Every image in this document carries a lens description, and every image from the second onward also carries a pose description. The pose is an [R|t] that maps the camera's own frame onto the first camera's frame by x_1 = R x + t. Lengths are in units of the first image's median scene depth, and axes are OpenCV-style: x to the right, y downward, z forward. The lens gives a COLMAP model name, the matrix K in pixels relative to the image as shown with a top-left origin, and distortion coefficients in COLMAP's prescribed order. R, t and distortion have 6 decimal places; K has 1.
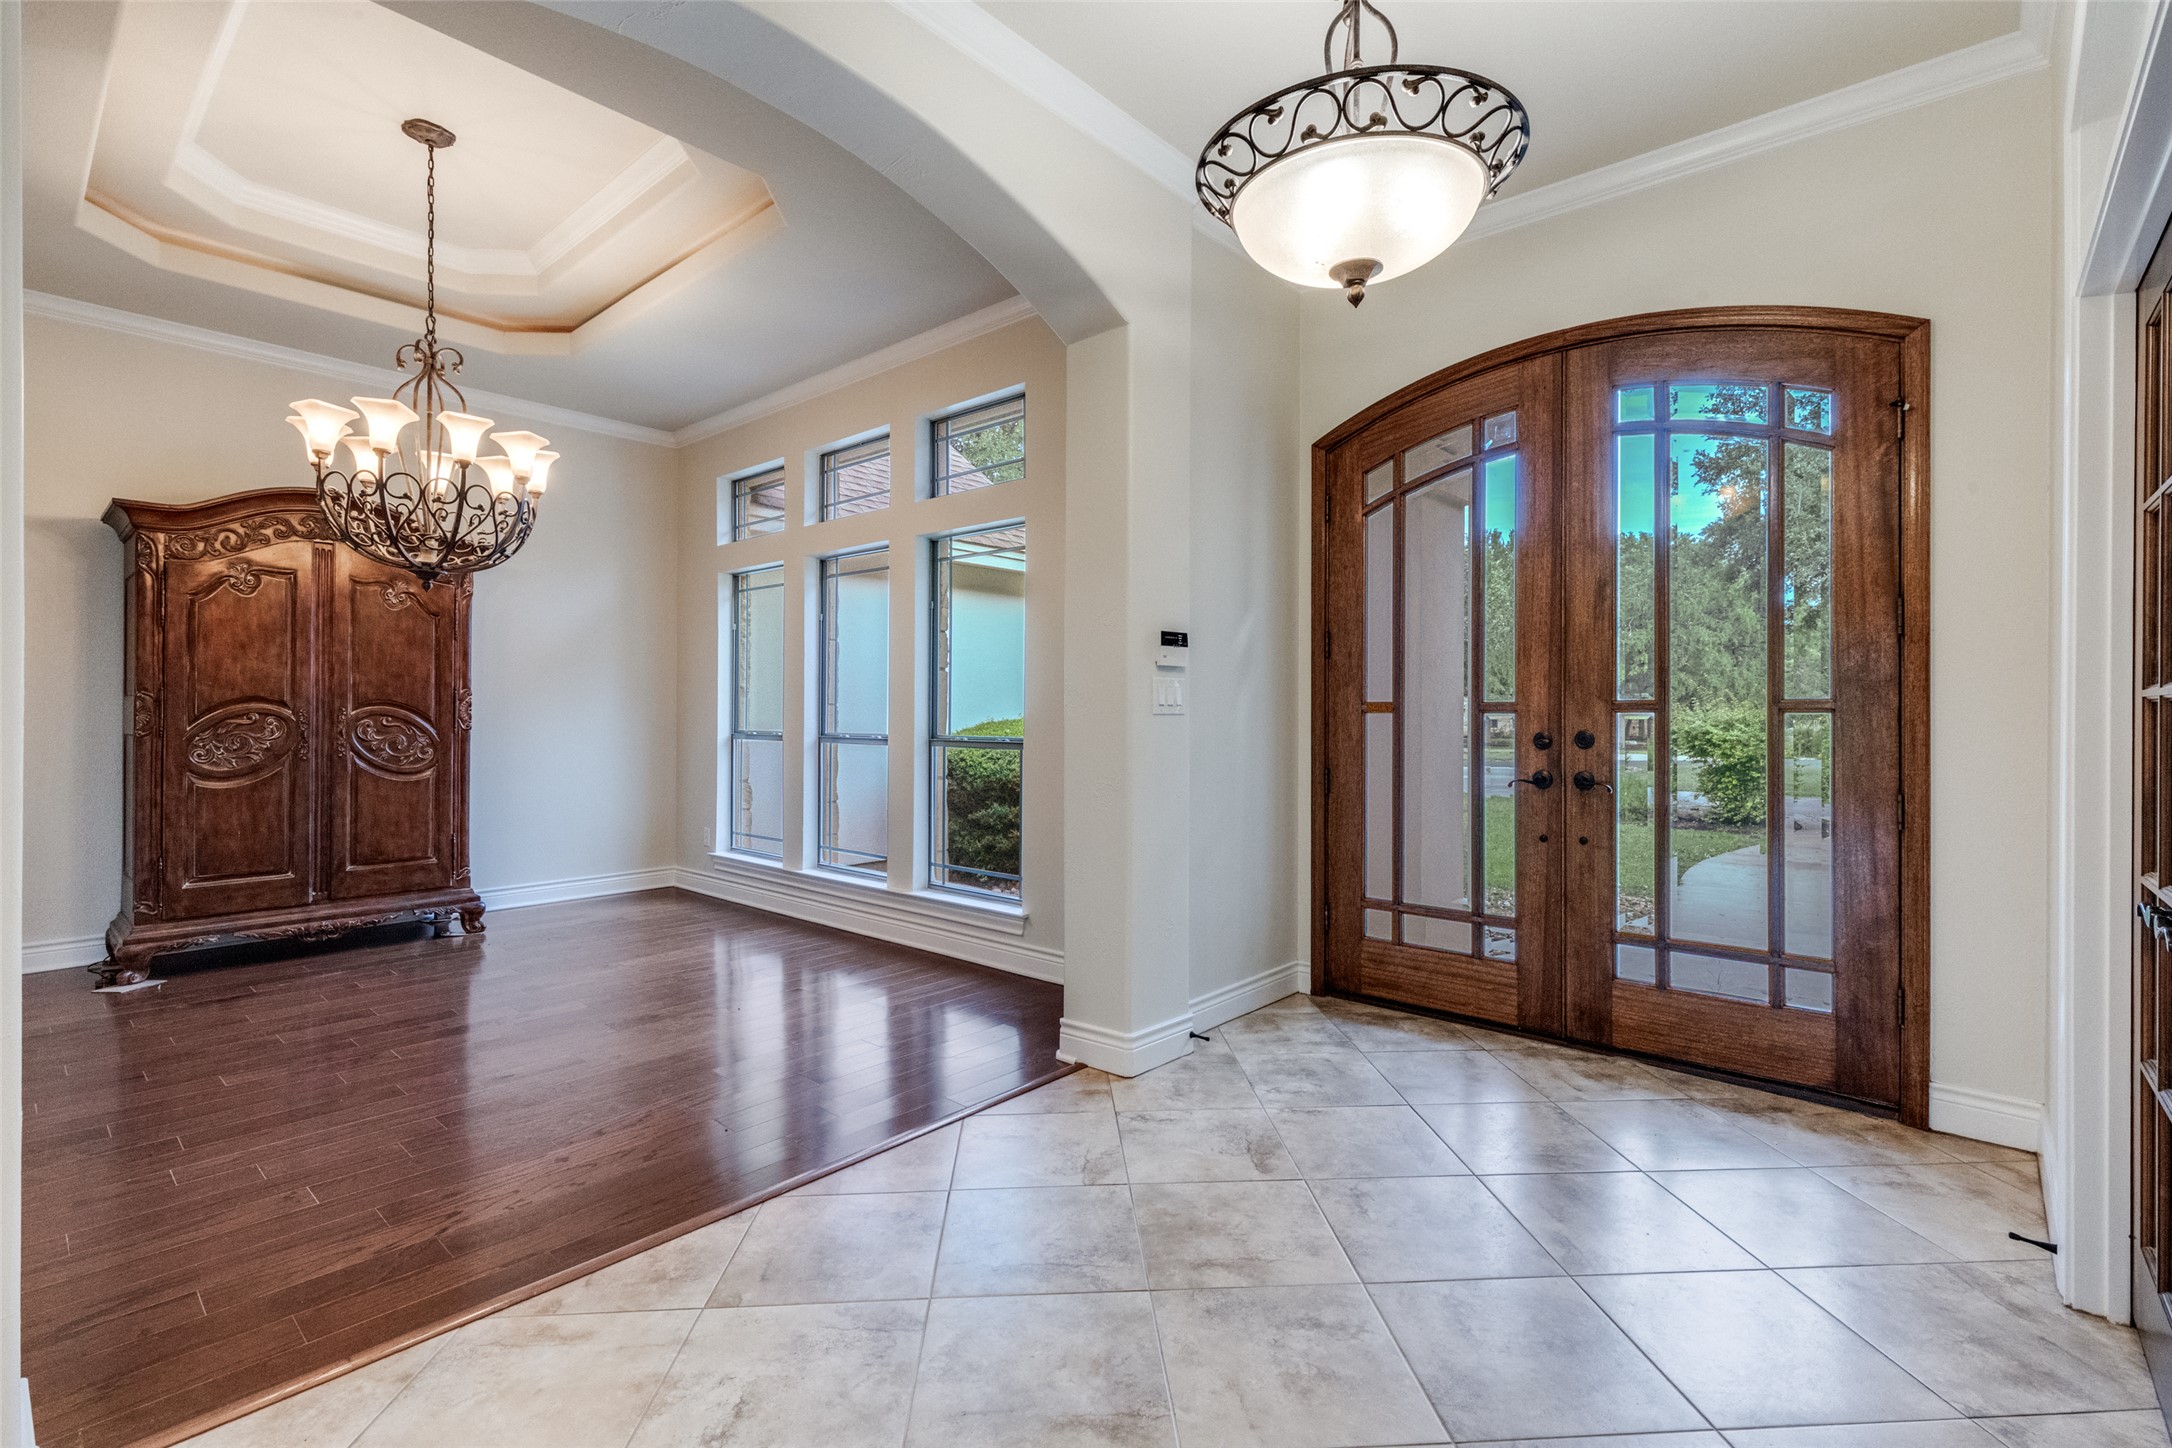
lens RADIAL K [[979.5, 0, 1100.3], [0, 979.5, 724.4], [0, 0, 1]] dist [0.004763, -0.001256]
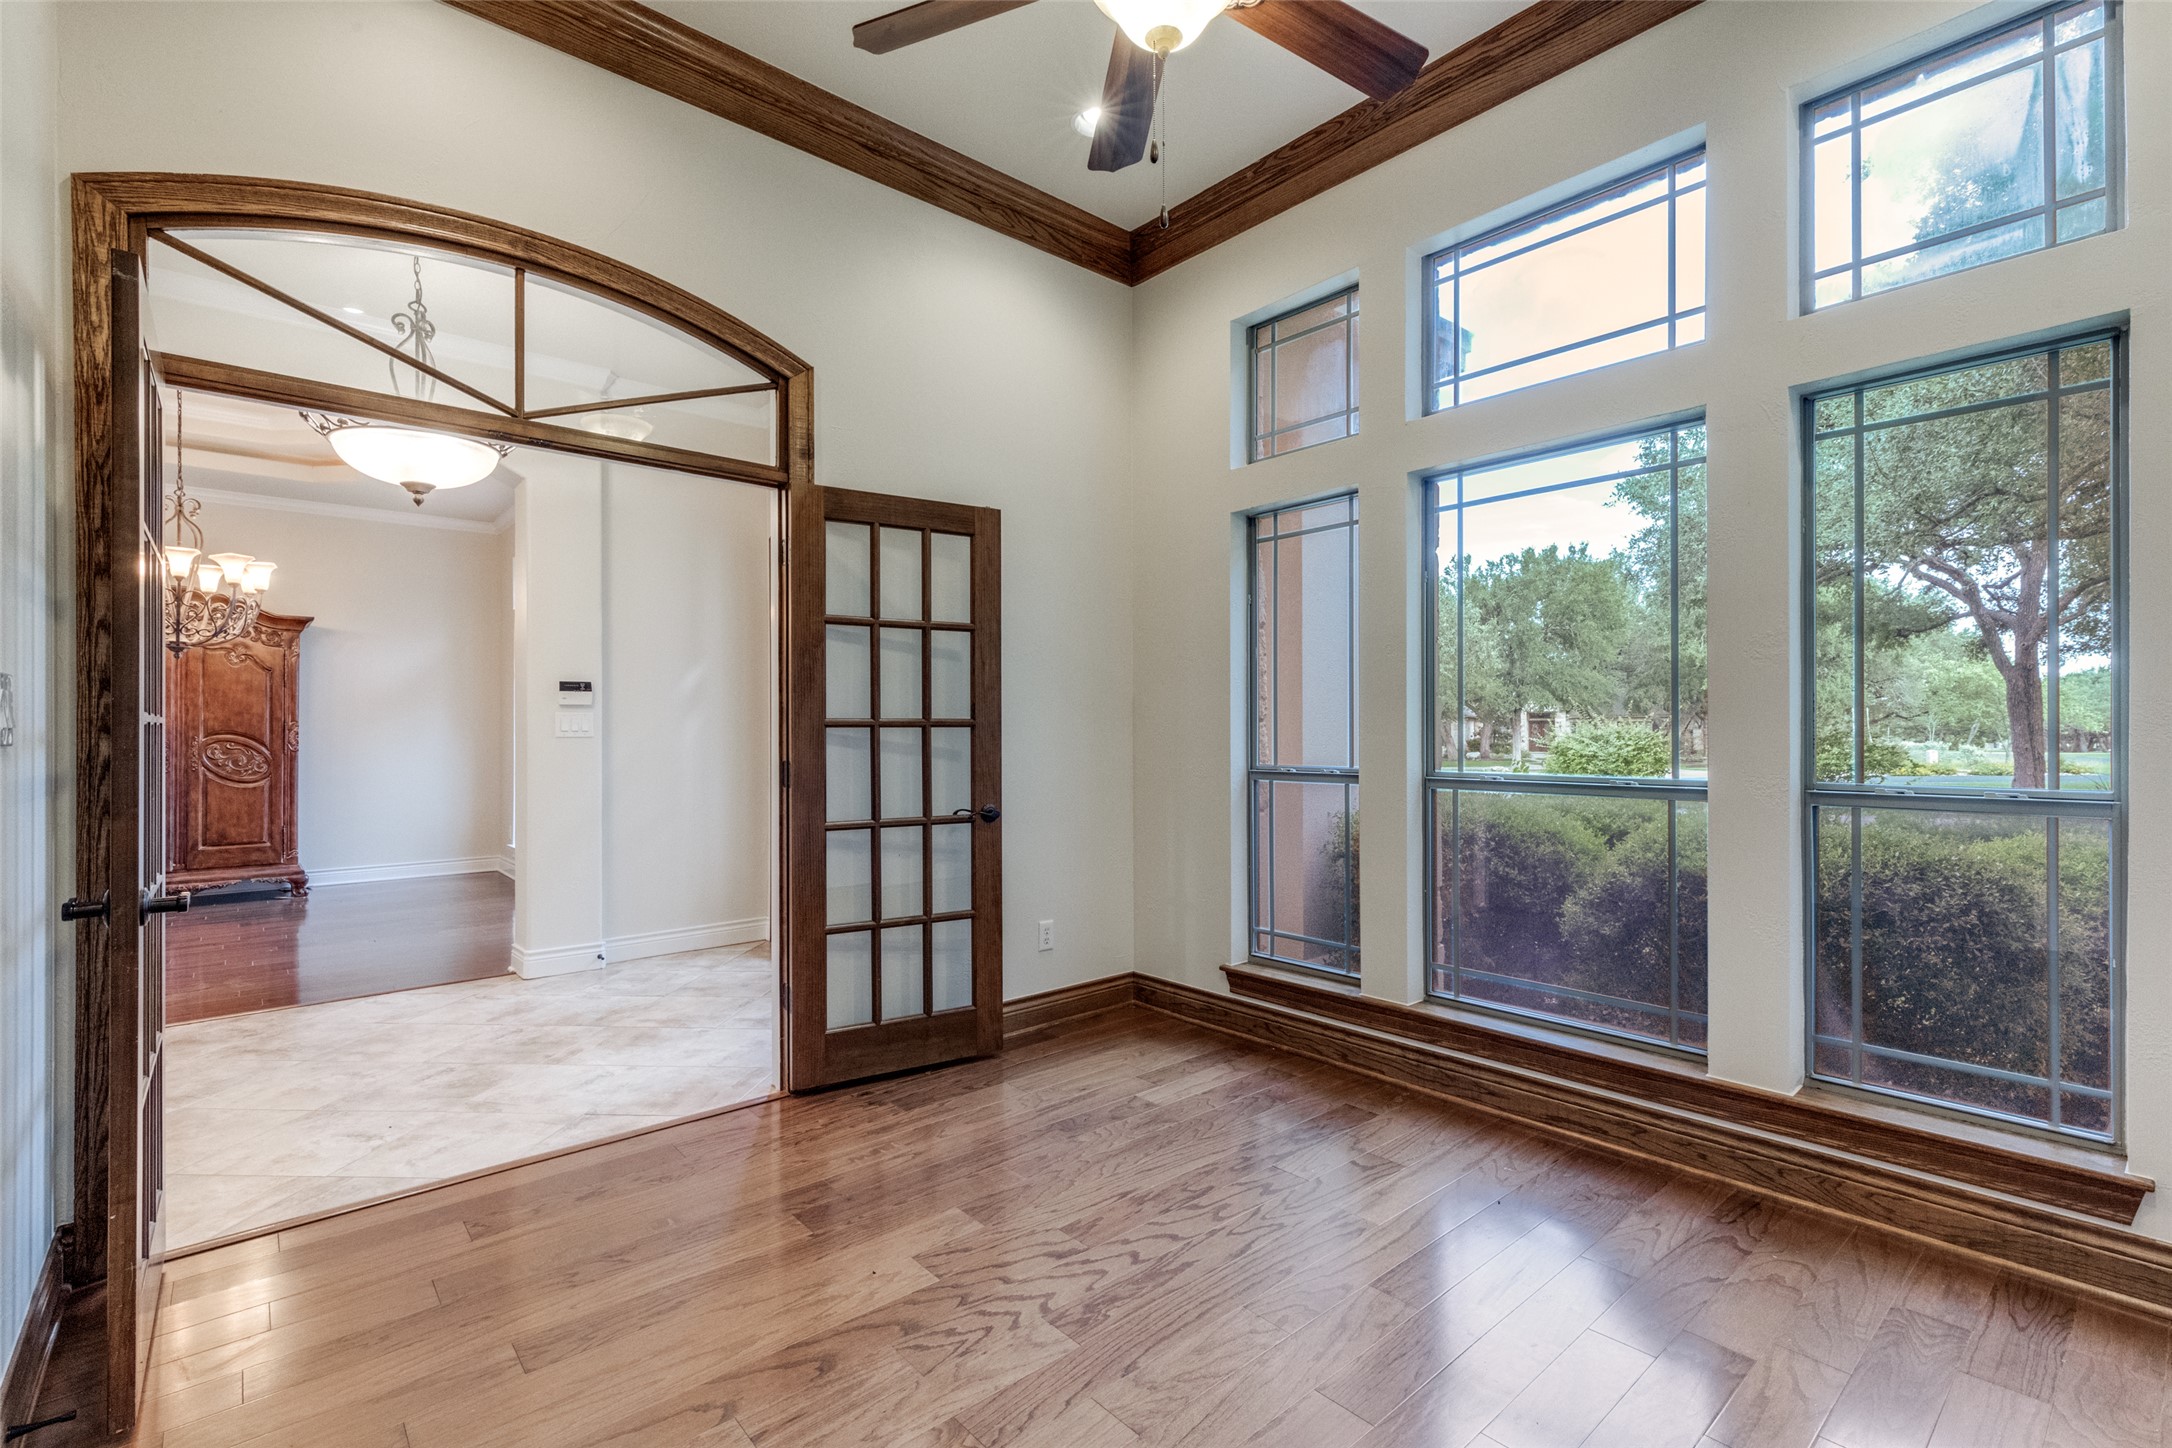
lens RADIAL K [[979.5, 0, 1100.3], [0, 979.5, 724.4], [0, 0, 1]] dist [0.004763, -0.001256]
pose [[0.991132, -0.010220, -0.132486, 0.723155], [0.007779, 0.999791, -0.018928, 0.003100], [0.132652, 0.017730, 0.991004, -0.249317]]
